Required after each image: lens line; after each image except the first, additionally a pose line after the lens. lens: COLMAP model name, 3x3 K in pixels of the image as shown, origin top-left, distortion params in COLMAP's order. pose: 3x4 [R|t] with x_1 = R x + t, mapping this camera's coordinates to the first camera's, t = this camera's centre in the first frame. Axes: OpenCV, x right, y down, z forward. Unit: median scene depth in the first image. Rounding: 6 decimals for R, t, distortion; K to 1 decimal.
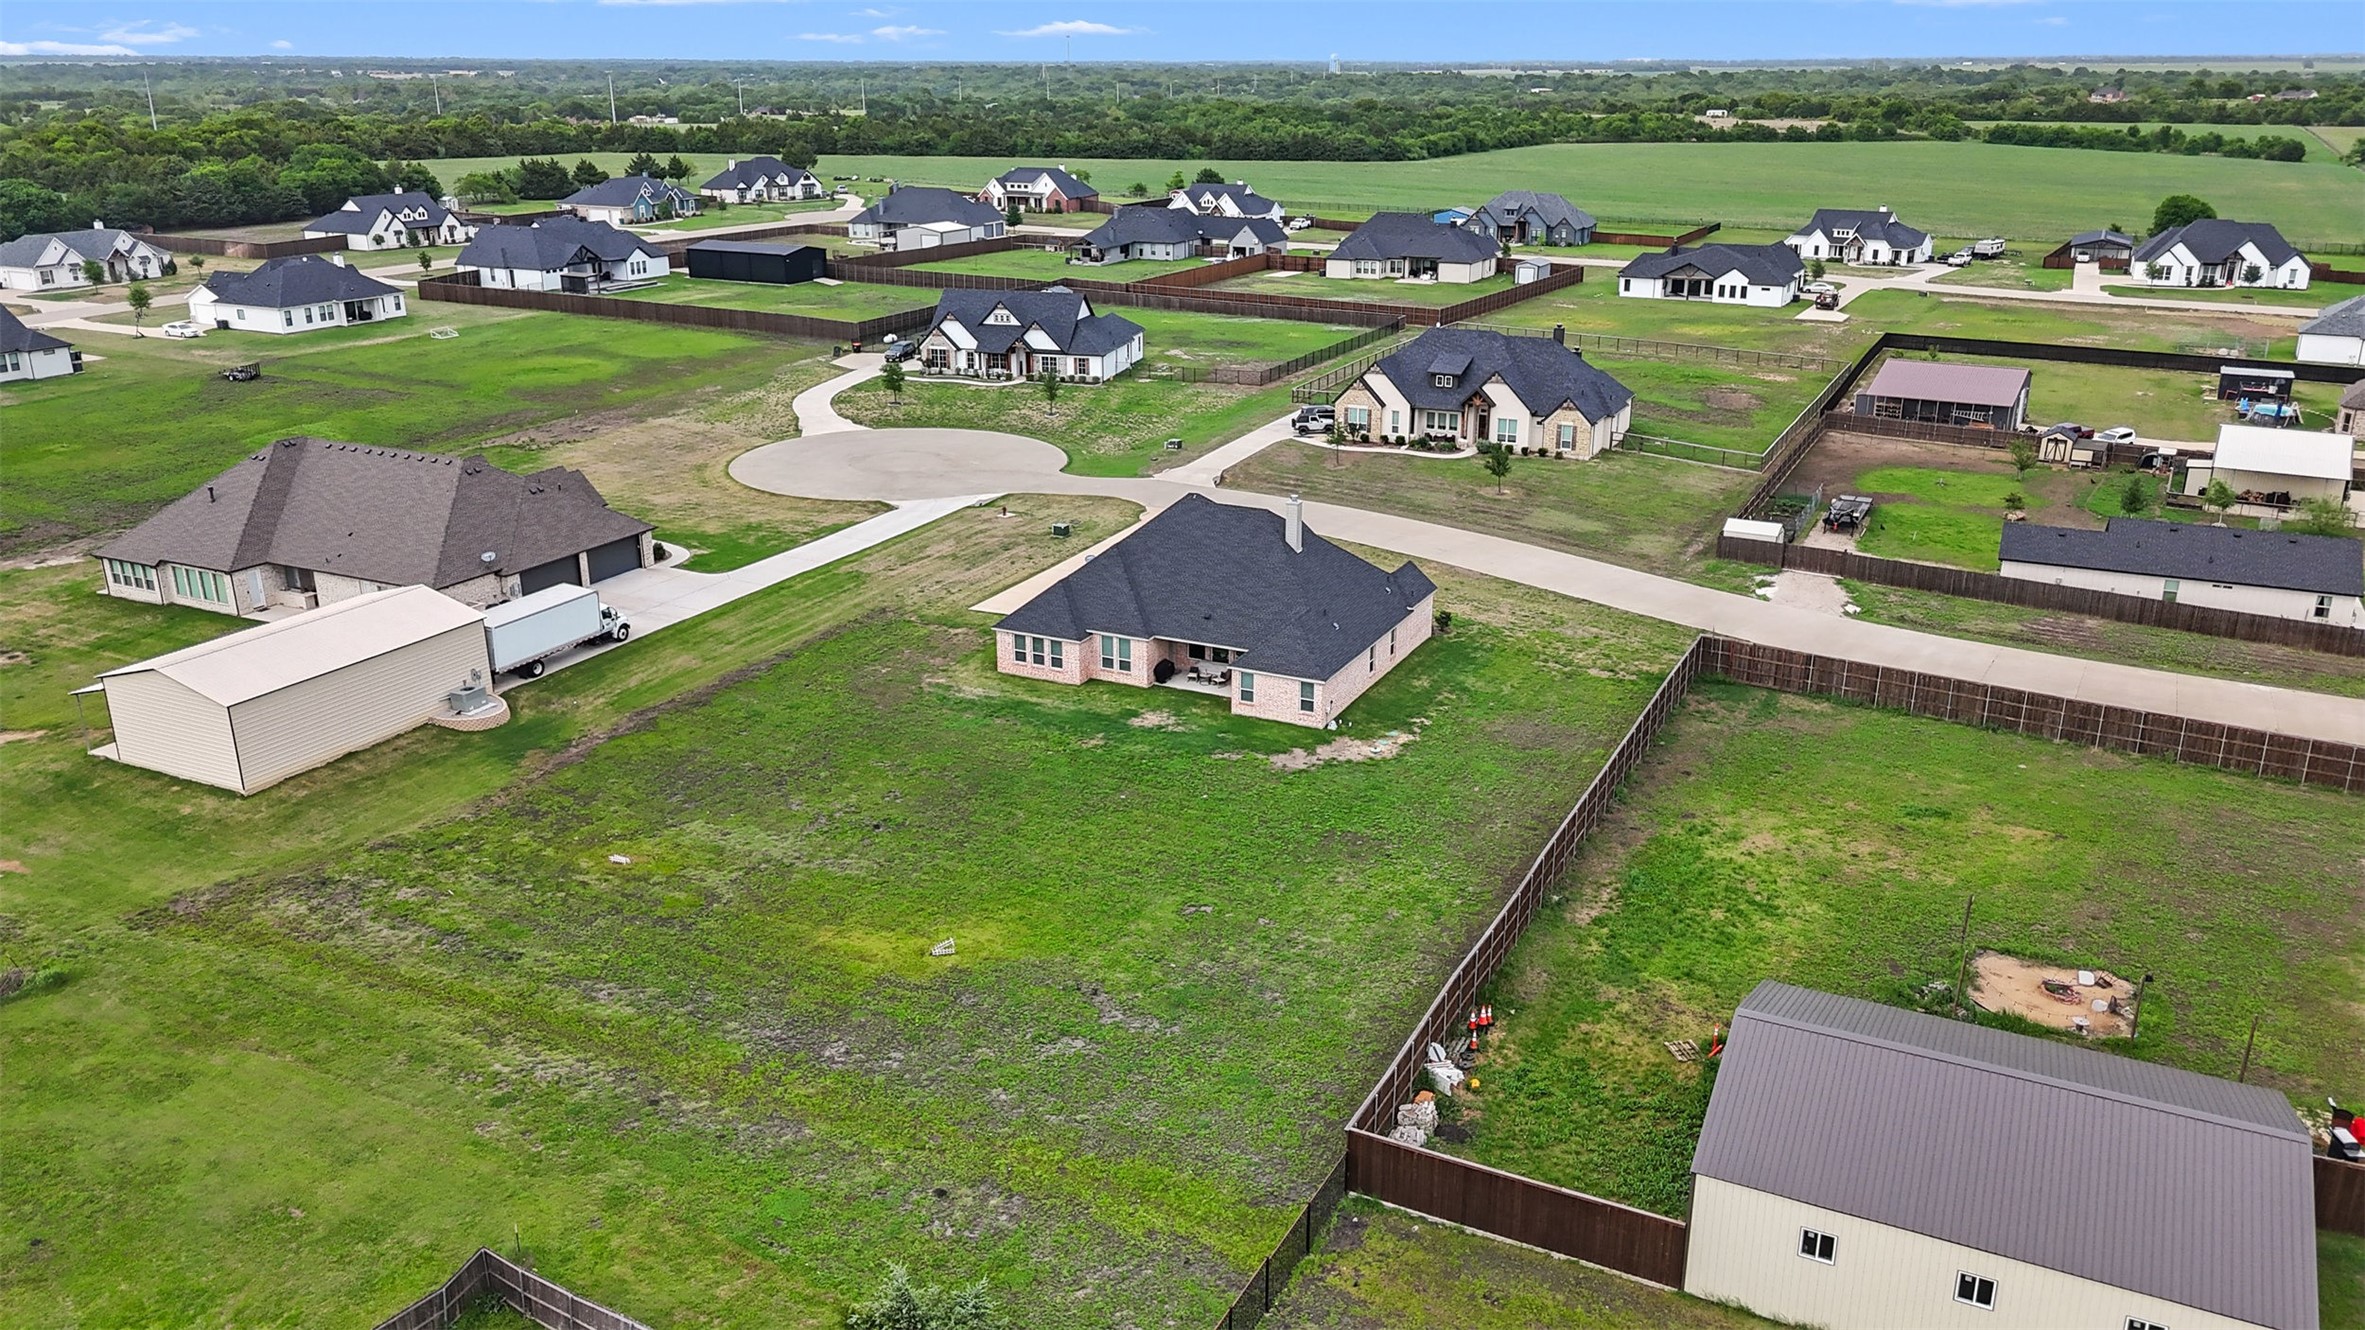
lens RADIAL K [[1805.7, 0, 1182.5], [0, 1805.7, 665.0], [0, 0, 1]] dist [0.087903, -0.071667]
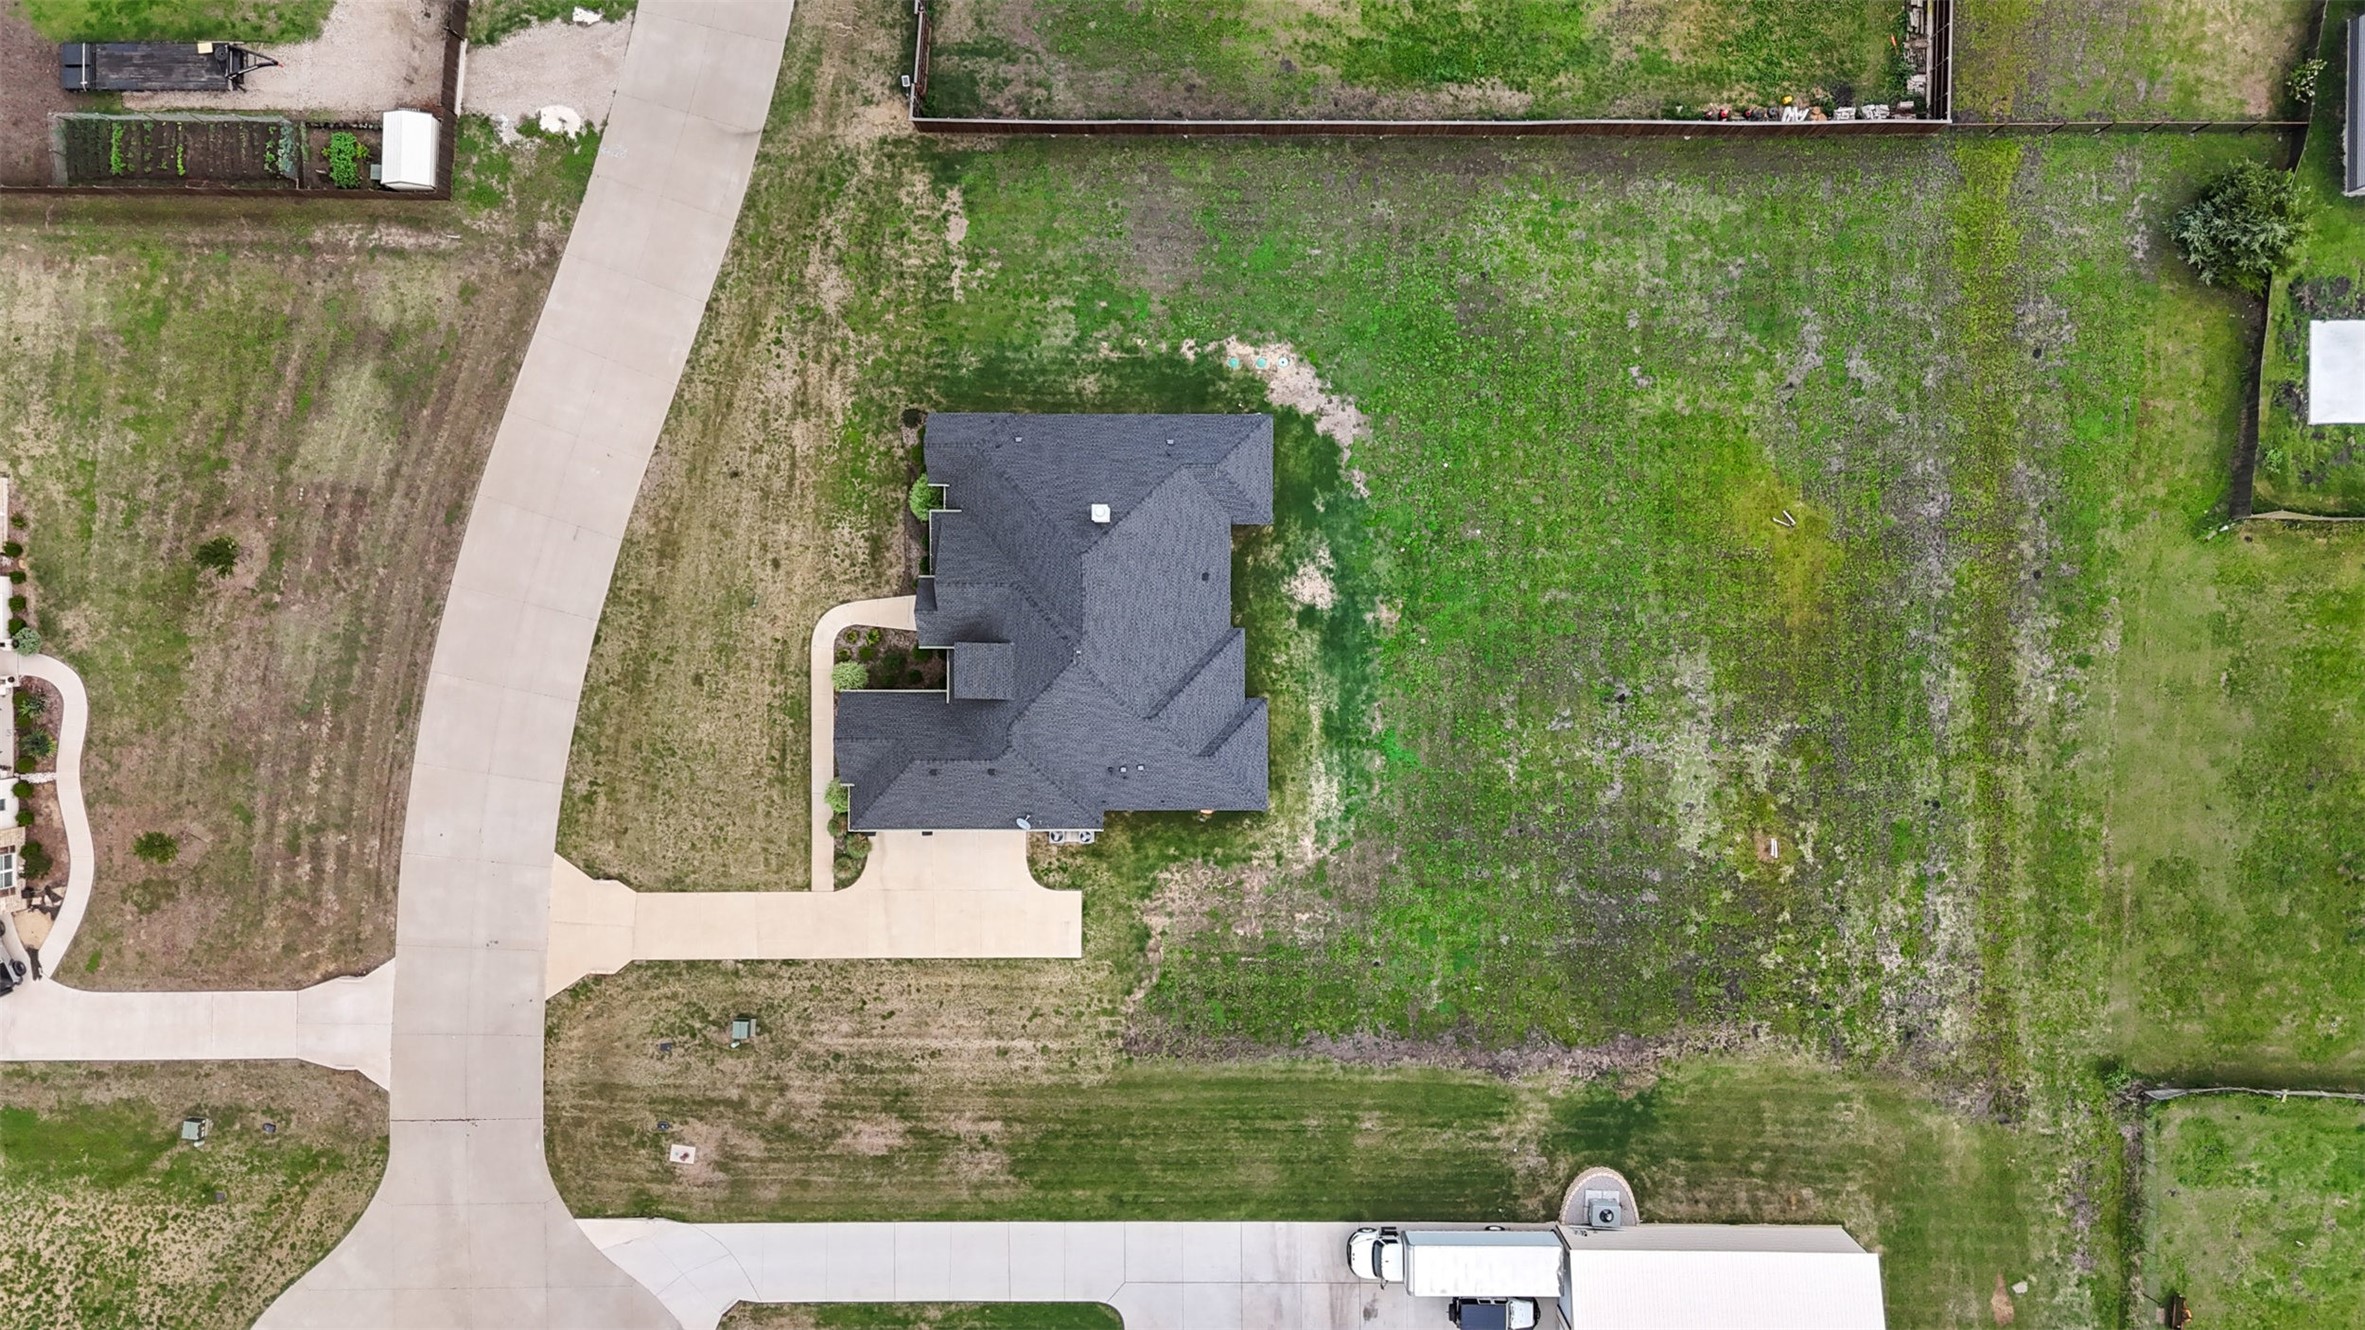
lens RADIAL K [[1805.7, 0, 1182.5], [0, 1805.7, 665.0], [0, 0, 1]] dist [0.087903, -0.071667]
pose [[-0.449195, -0.893414, -0.005953, -0.014196], [0.283770, -0.148987, 0.947247, -0.823173], [-0.847171, 0.423809, 0.320448, 0.656462]]
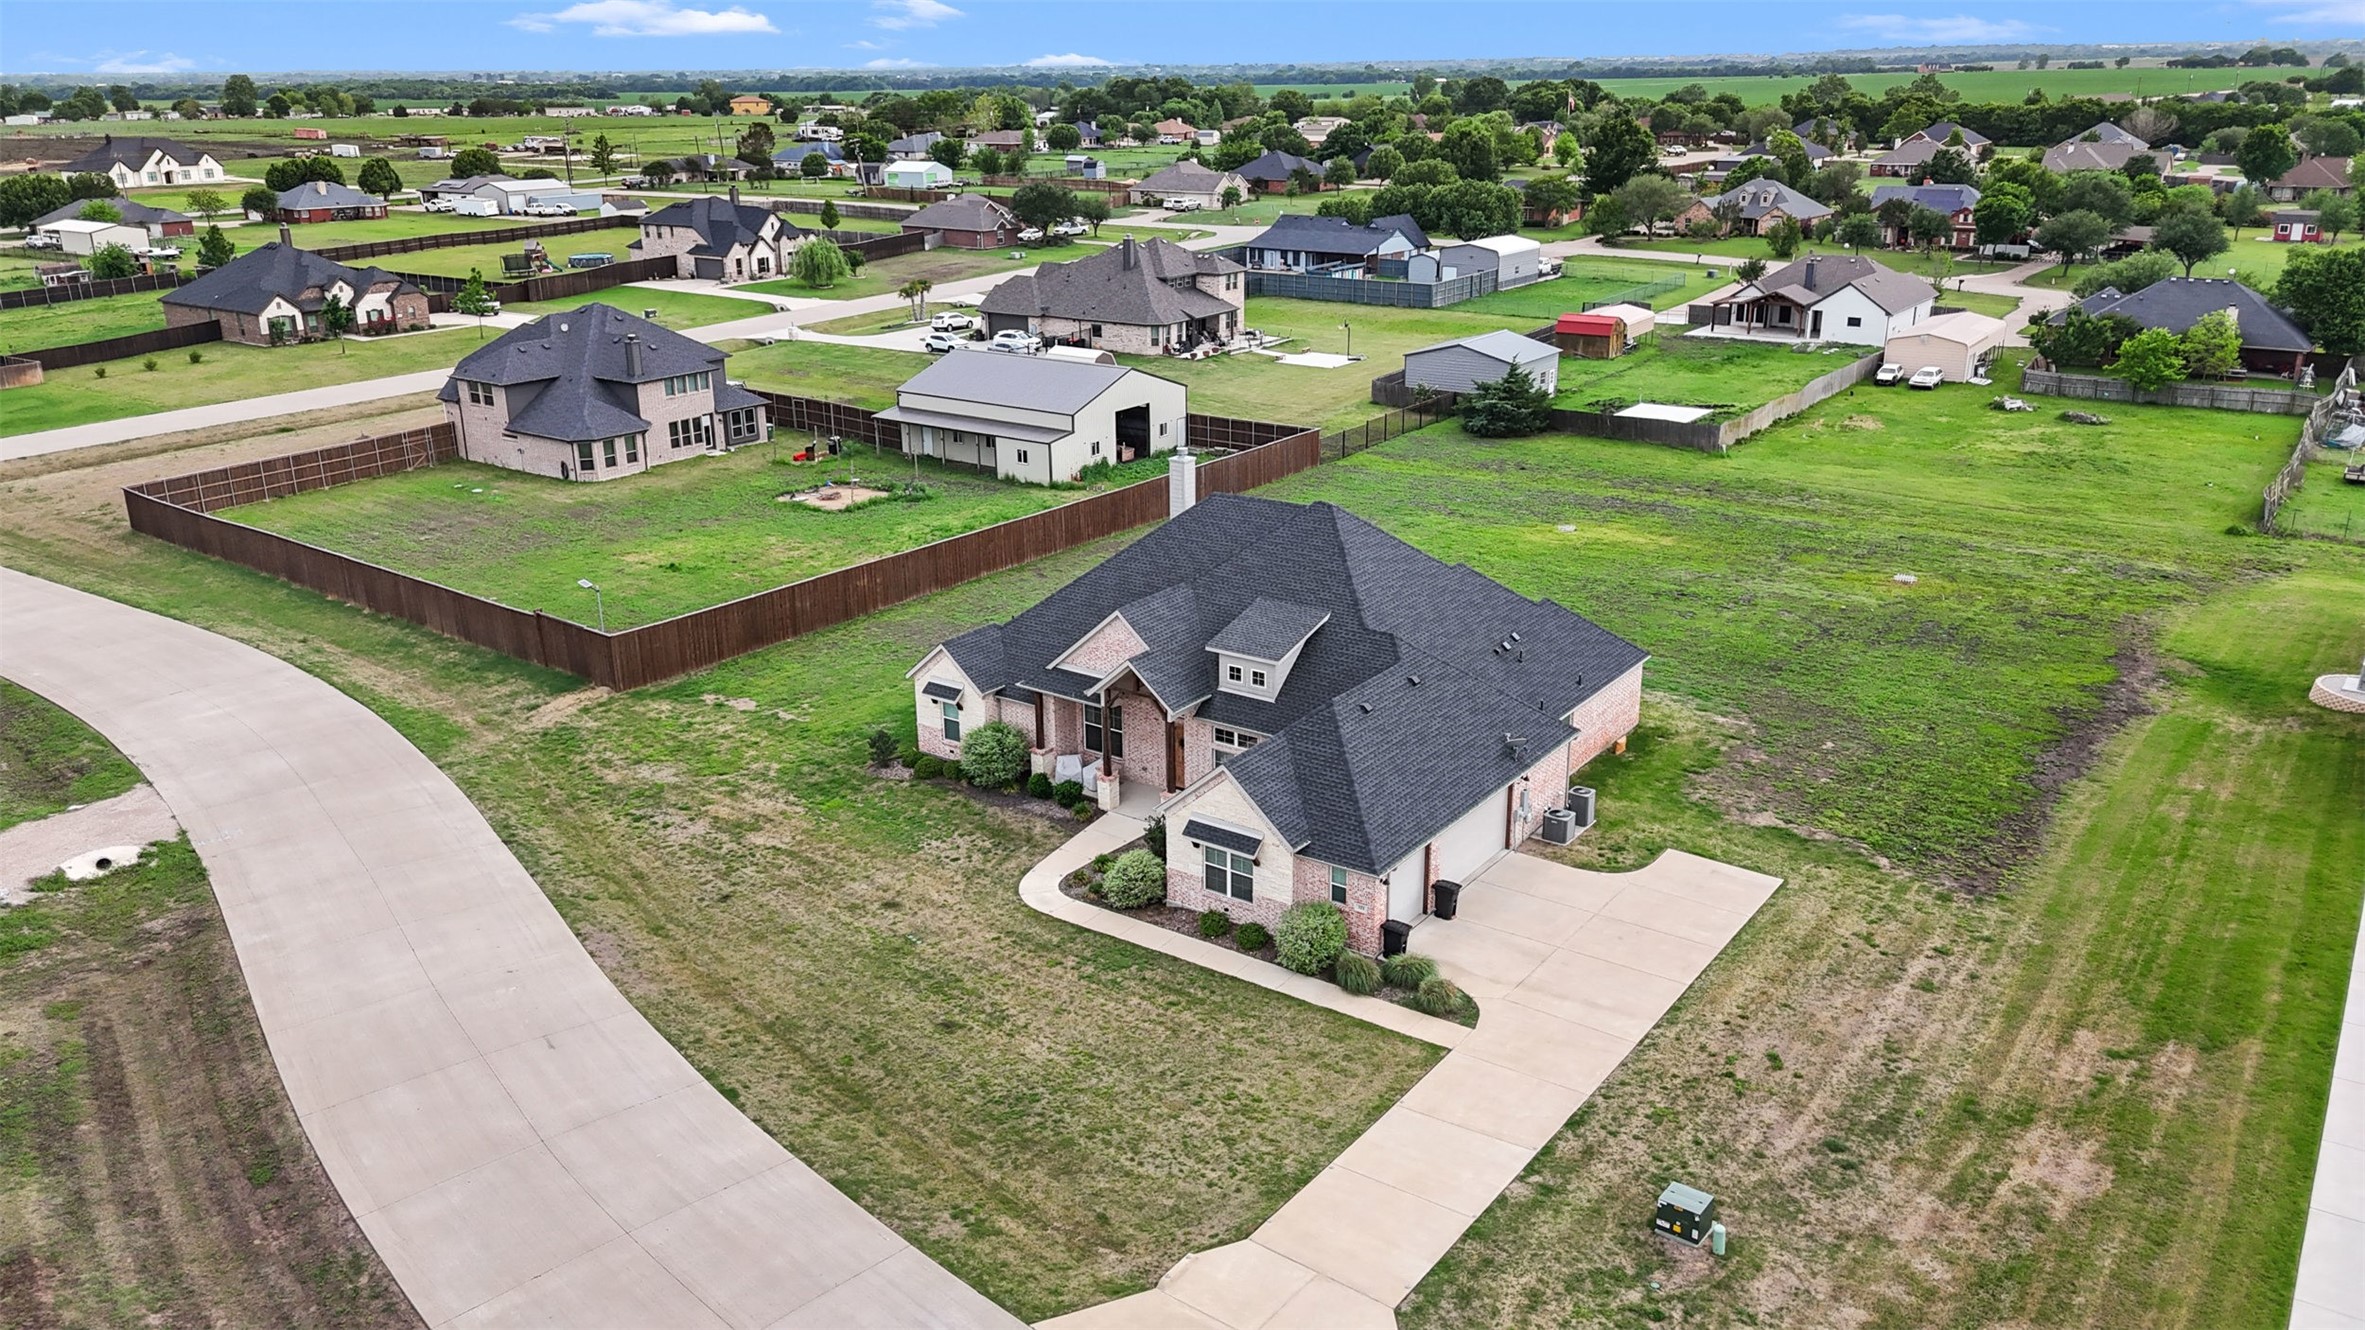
lens RADIAL K [[1717.4, 0, 1196.8], [0, 1717.4, 662.4], [0, 0, 1]] dist [0.045106, -0.002745]
pose [[-0.988465, -0.037629, 0.146700, -0.033263], [0.060462, 0.790057, 0.610044, -0.371569], [-0.138857, 0.611877, -0.778669, 1.386049]]
